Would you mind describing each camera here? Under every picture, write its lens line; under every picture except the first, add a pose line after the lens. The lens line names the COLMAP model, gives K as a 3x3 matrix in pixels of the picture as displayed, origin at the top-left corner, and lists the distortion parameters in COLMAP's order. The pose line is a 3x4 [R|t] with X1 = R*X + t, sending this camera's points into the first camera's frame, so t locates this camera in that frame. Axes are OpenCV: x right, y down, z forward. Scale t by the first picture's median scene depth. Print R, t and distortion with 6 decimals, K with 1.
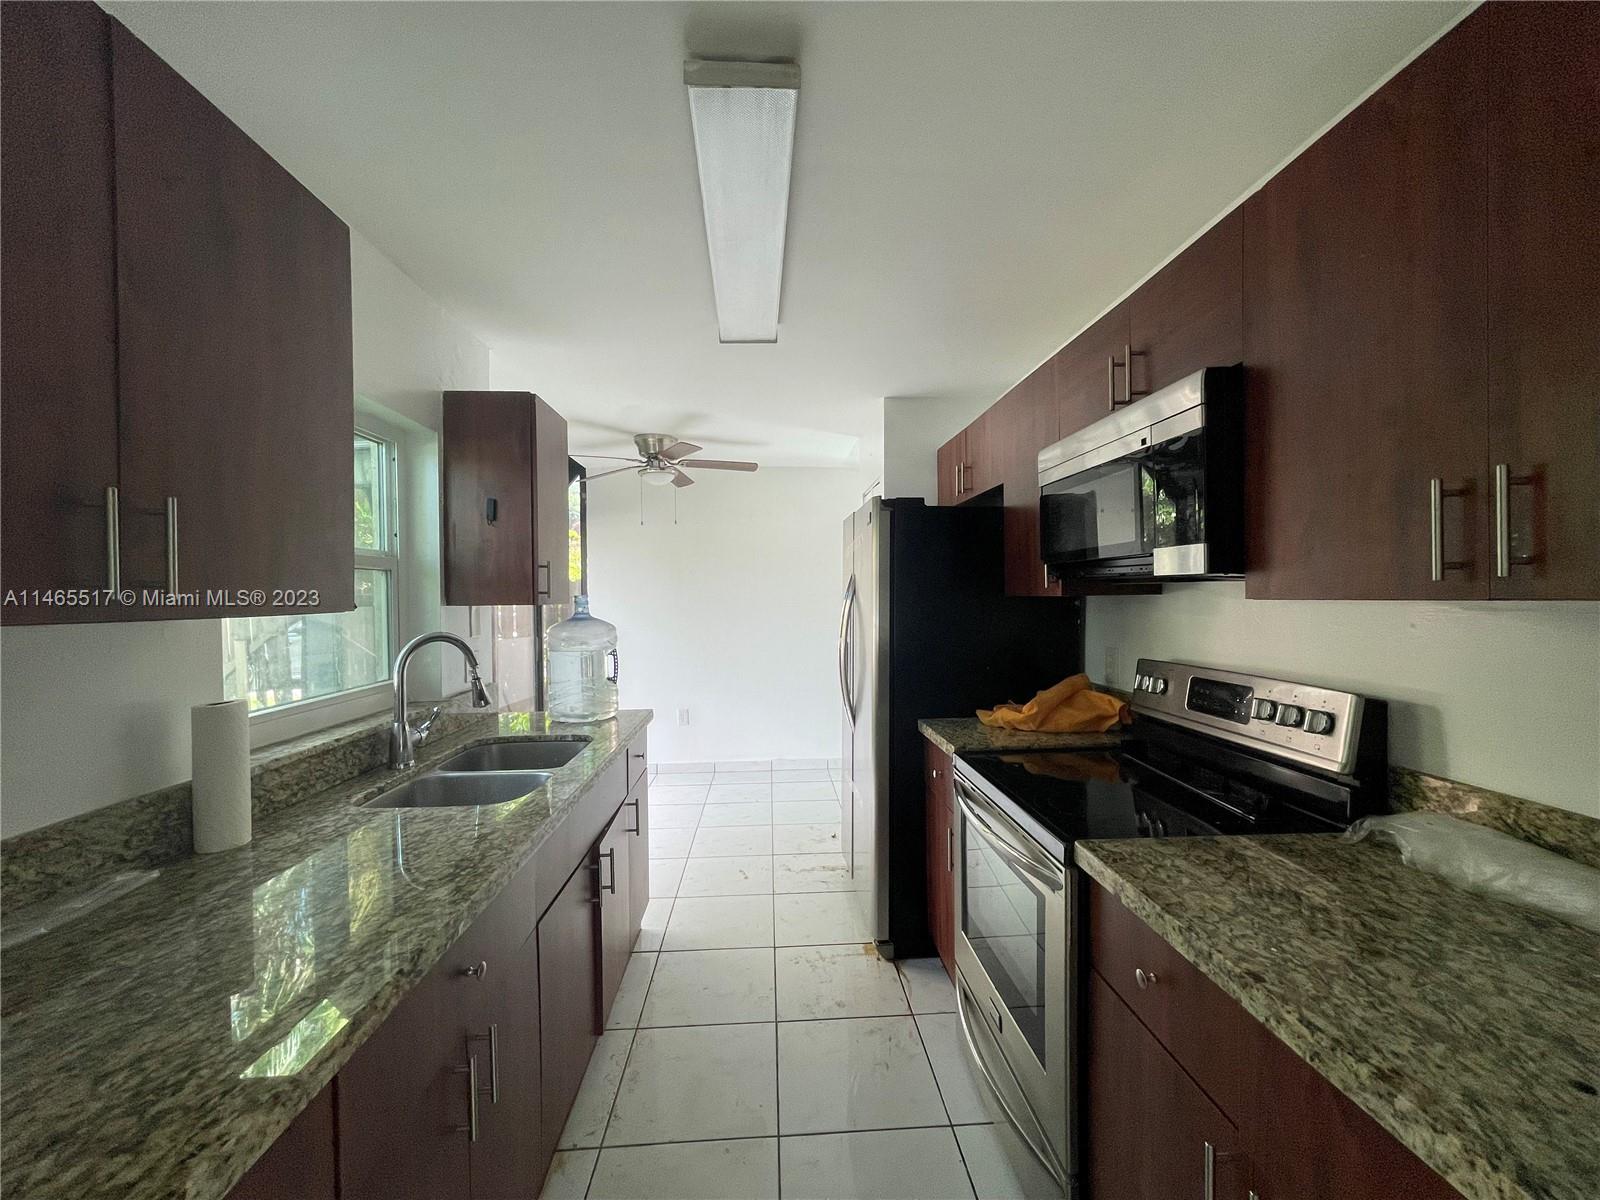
lens RADIAL K [[644.1, 0, 804.2], [0, 644.1, 600.9], [0, 0, 1]] dist [-0.001038, -0.002459]
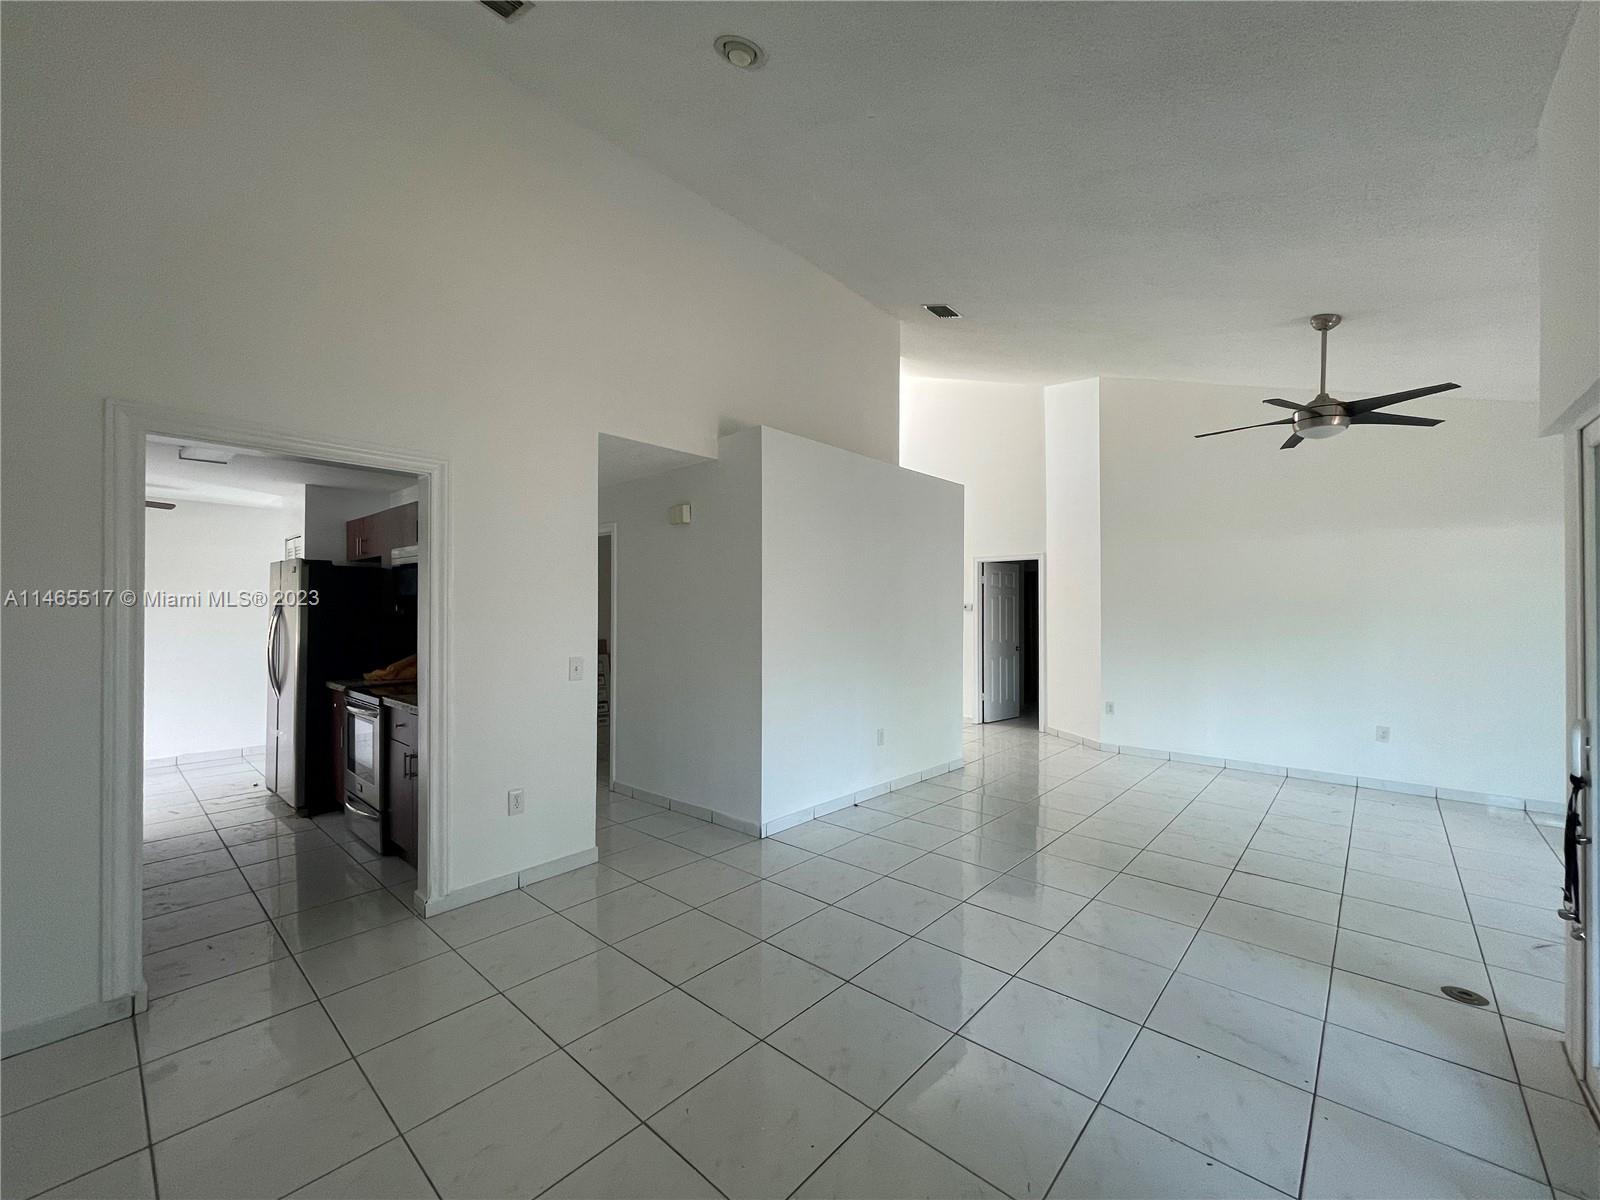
lens RADIAL K [[644.1, 0, 807.4], [0, 644.1, 605.8], [0, 0, 1]] dist [-0.001038, -0.002459]
pose [[0.705244, 0.014992, 0.708807, -0.149582], [0.000038, 0.999776, -0.021185, 0.005278], [-0.708965, 0.014968, 0.705085, -1.191812]]
